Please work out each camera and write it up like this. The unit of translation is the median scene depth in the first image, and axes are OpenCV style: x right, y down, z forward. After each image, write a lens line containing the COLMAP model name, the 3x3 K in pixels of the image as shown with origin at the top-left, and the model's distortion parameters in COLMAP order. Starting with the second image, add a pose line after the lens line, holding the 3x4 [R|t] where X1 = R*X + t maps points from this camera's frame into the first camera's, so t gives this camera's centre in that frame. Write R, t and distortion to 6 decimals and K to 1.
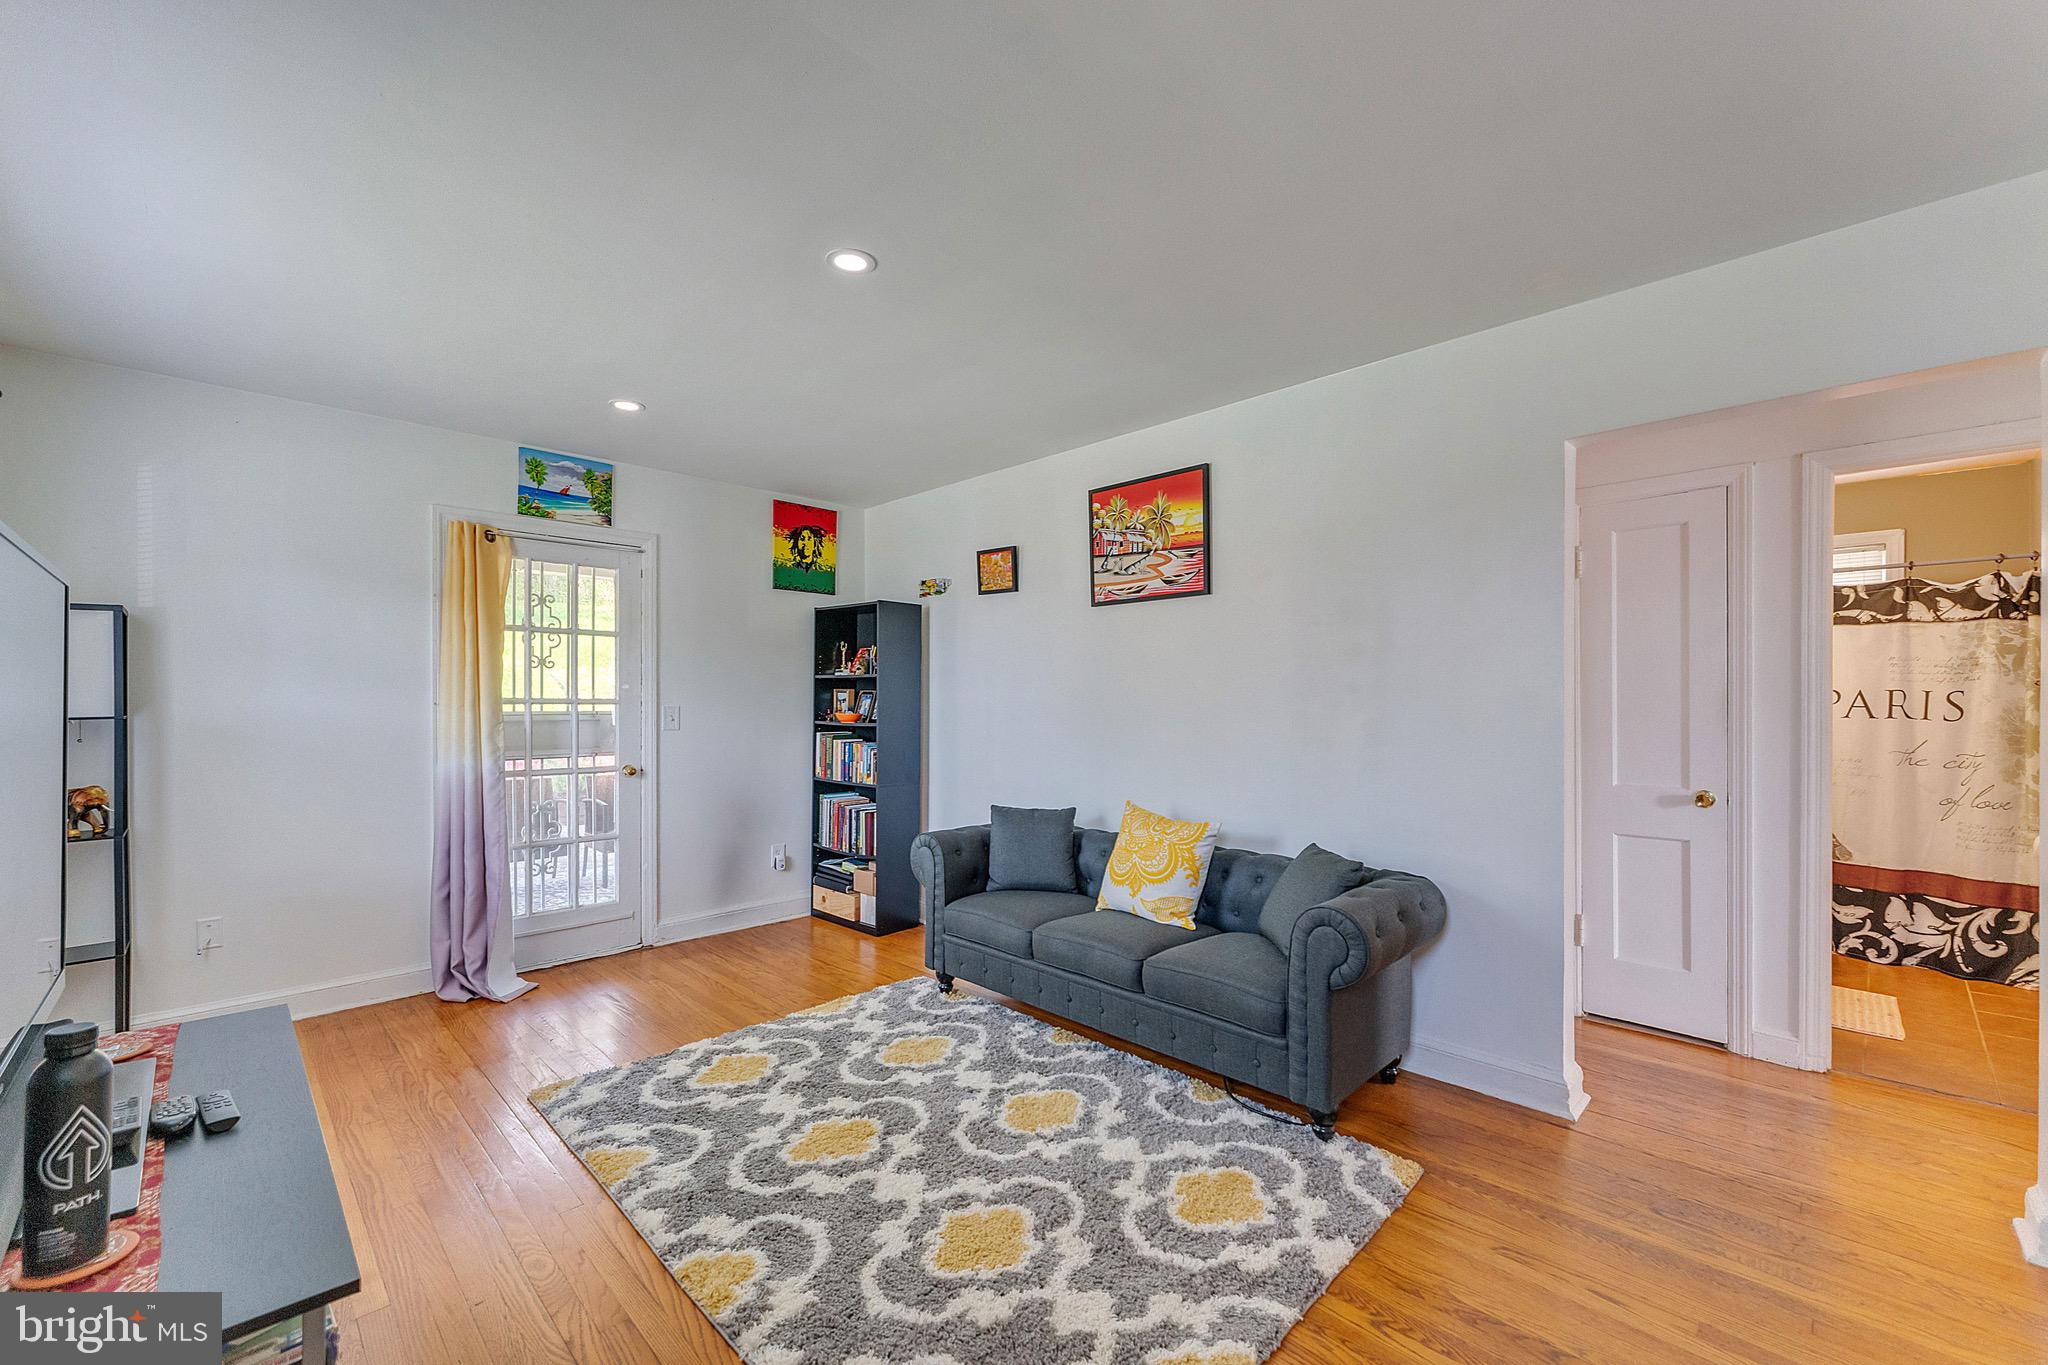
lens RADIAL K [[828.6, 0, 1025.7], [0, 828.6, 694.1], [0, 0, 1]] dist [-0.000391, -0.000062]
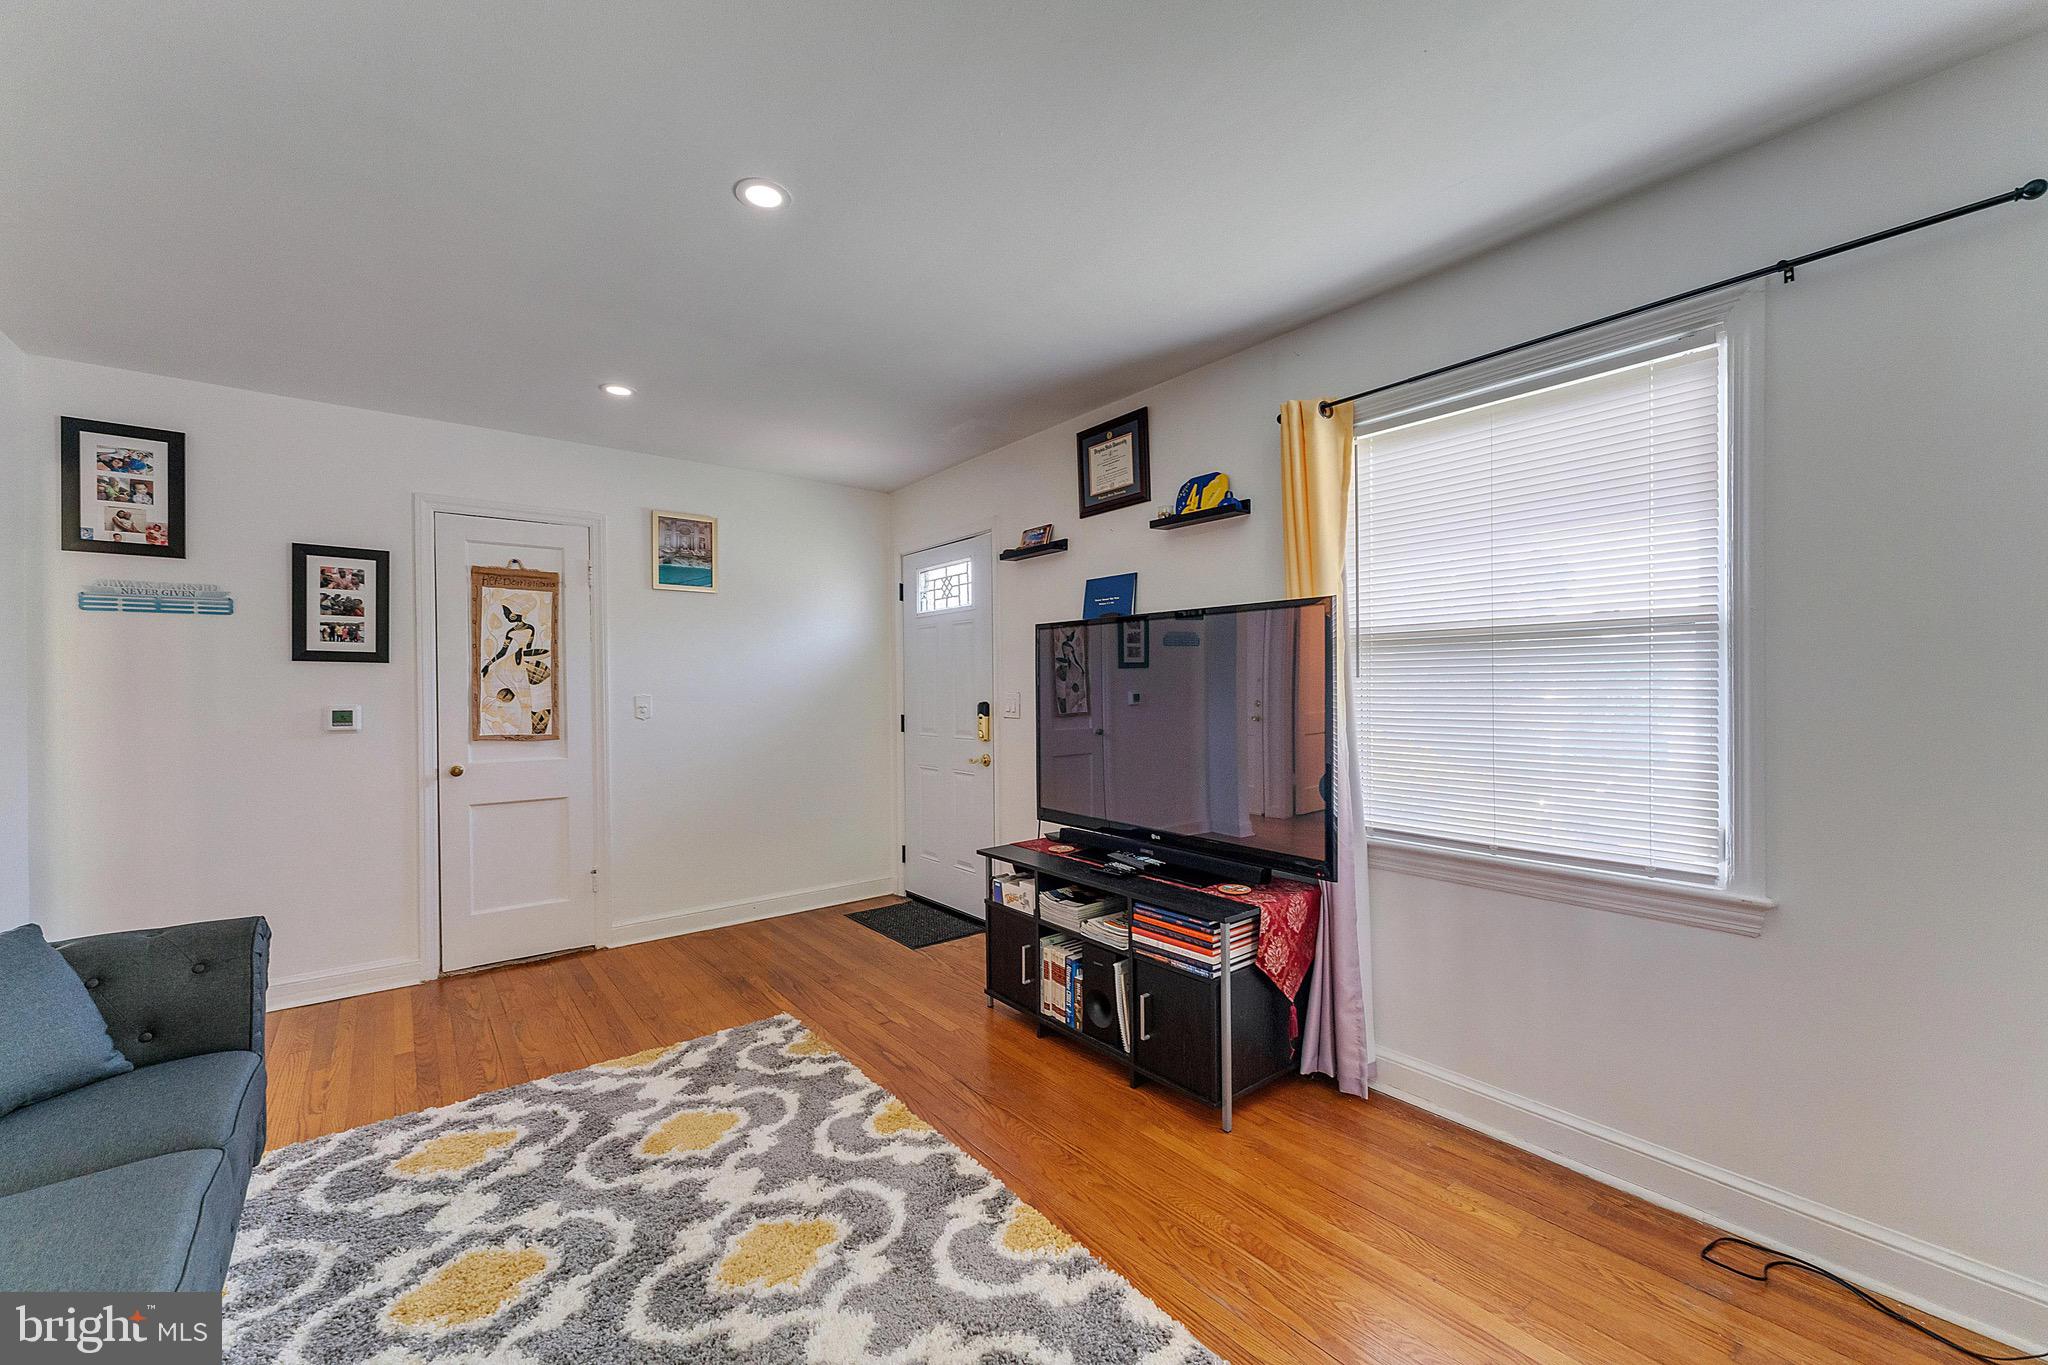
lens RADIAL K [[811.2, 0, 1028.6], [0, 811.2, 681.3], [0, 0, 1]] dist [0.000543, -0.000049]
pose [[-0.993835, 0.009494, 0.110463, -0.339643], [0.008014, 0.999872, -0.013828, 0.010381], [-0.110580, -0.012858, -0.993784, 1.067797]]
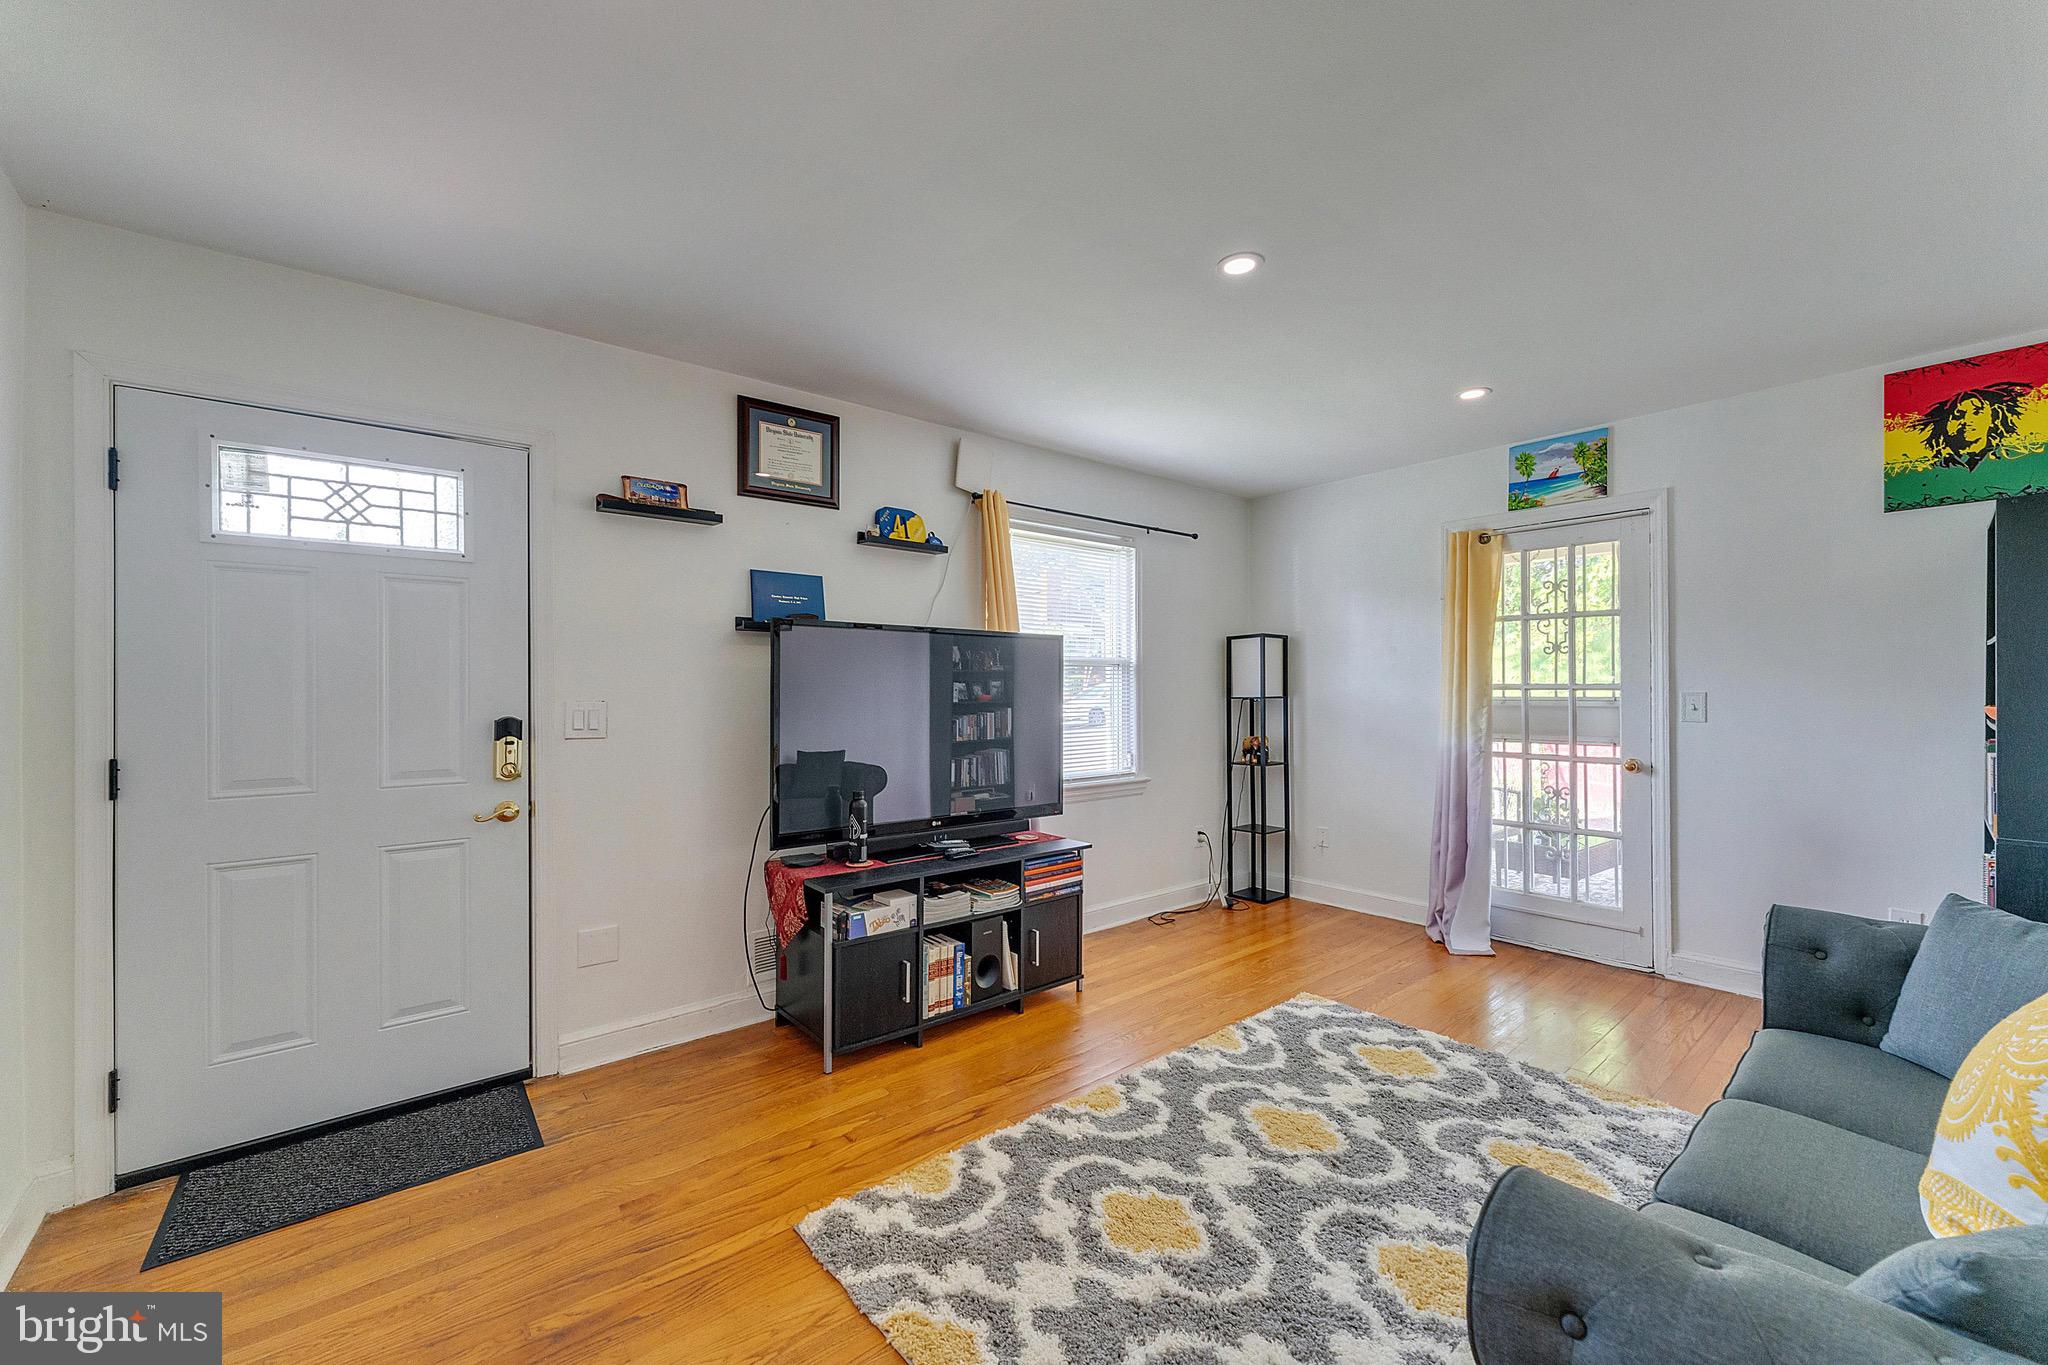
lens RADIAL K [[806.9, 0, 1025.1], [0, 806.9, 674.7], [0, 0, 1]] dist [-0.000183, 0.000475]
pose [[-0.086386, -0.017771, -0.996103, 0.476044], [0.011728, 0.999753, -0.018853, 0.005116], [0.996193, -0.013311, -0.086157, 0.473324]]
